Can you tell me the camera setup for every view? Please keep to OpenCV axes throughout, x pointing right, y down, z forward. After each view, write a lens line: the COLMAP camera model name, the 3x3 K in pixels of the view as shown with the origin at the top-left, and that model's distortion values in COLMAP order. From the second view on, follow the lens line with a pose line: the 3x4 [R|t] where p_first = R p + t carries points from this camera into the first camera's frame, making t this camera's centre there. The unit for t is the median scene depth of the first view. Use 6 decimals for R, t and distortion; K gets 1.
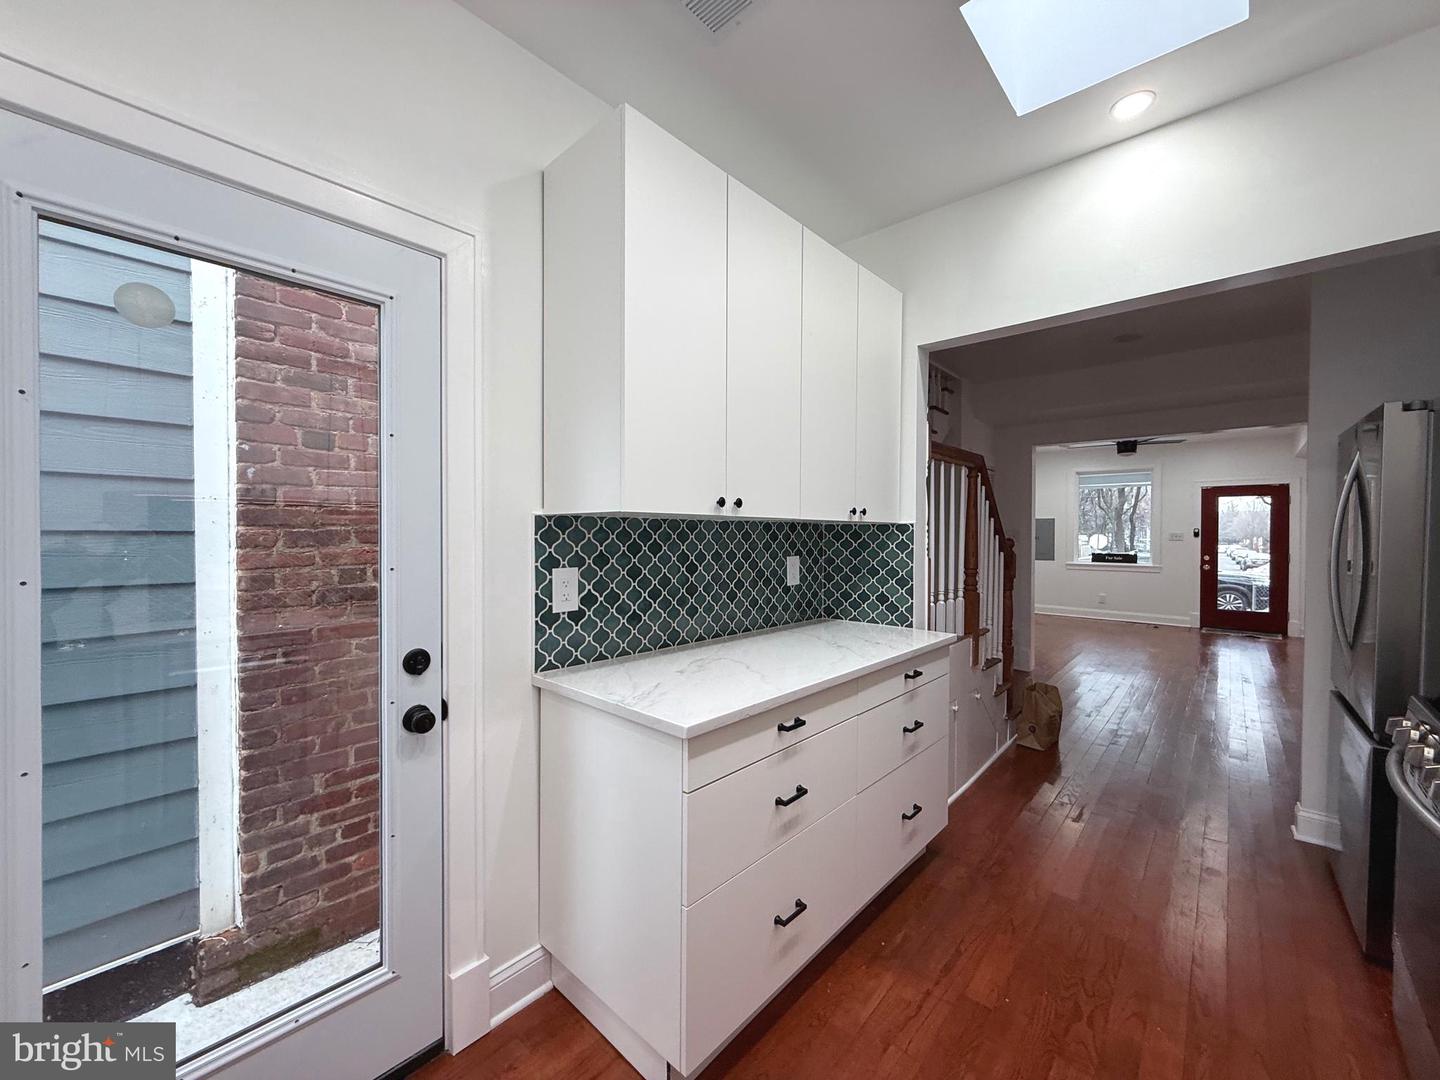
lens RADIAL K [[573.9, 0, 718.2], [0, 573.9, 545.7], [0, 0, 1]] dist [-0.000381, 0.000085]
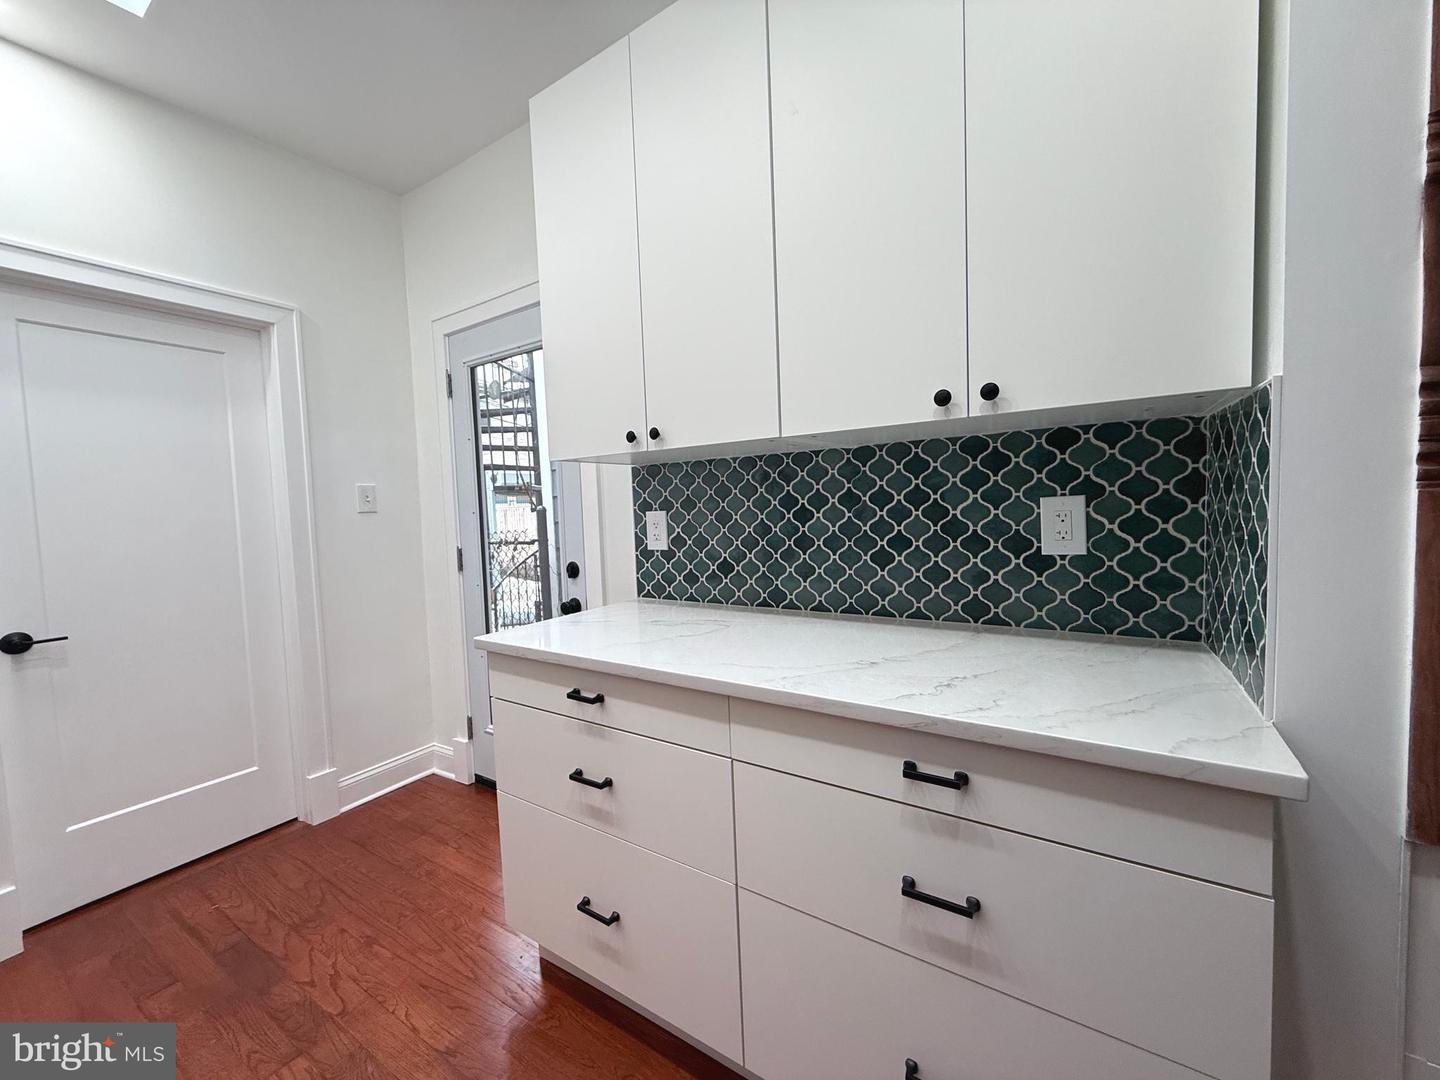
lens RADIAL K [[573.9, 0, 718.2], [0, 573.9, 544.8], [0, 0, 1]] dist [-0.000381, 0.000085]
pose [[0.150548, 0.062649, -0.986616, 0.761943], [0.019416, 0.997610, 0.066310, 0.028349], [0.988412, -0.029139, 0.148971, 0.836608]]
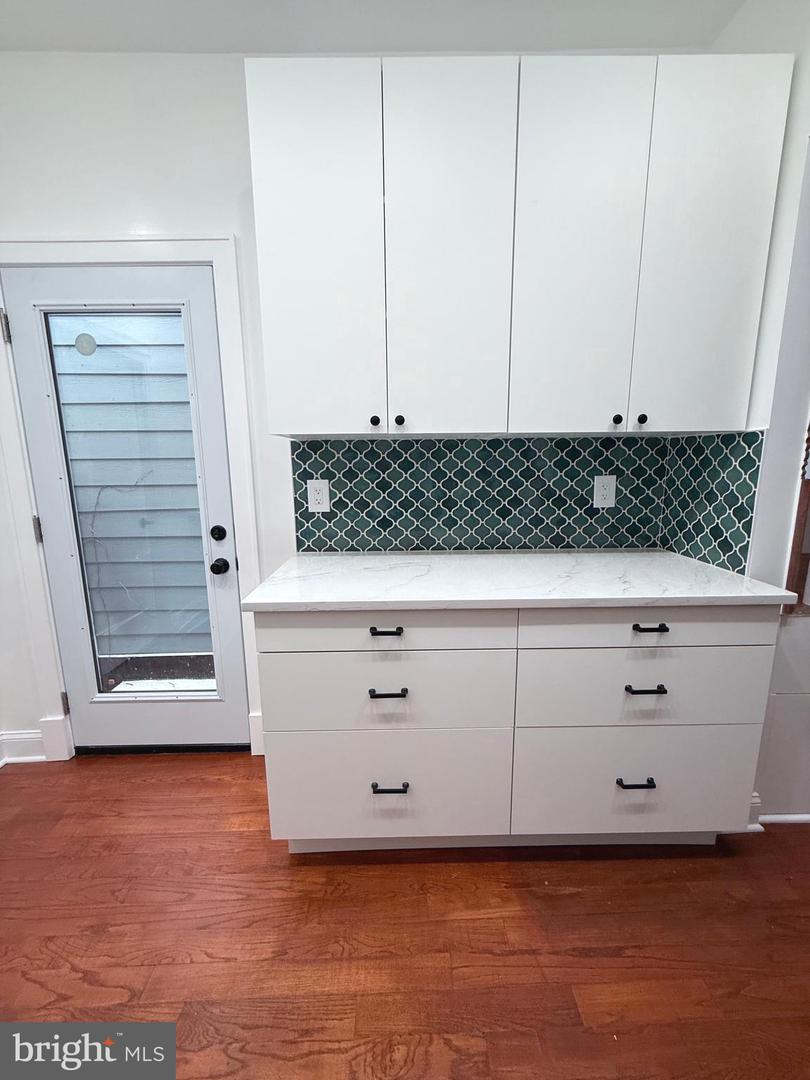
lens RADIAL K [[430.5, 0, 405.3], [0, 430.5, 542.6], [0, 0, 1]] dist [-0.000381, 0.000085]
pose [[0.685116, 0.125886, -0.717474, 0.549891], [-0.001868, 0.985254, 0.171085, 0.009369], [0.728432, -0.115873, 0.675249, 0.392441]]
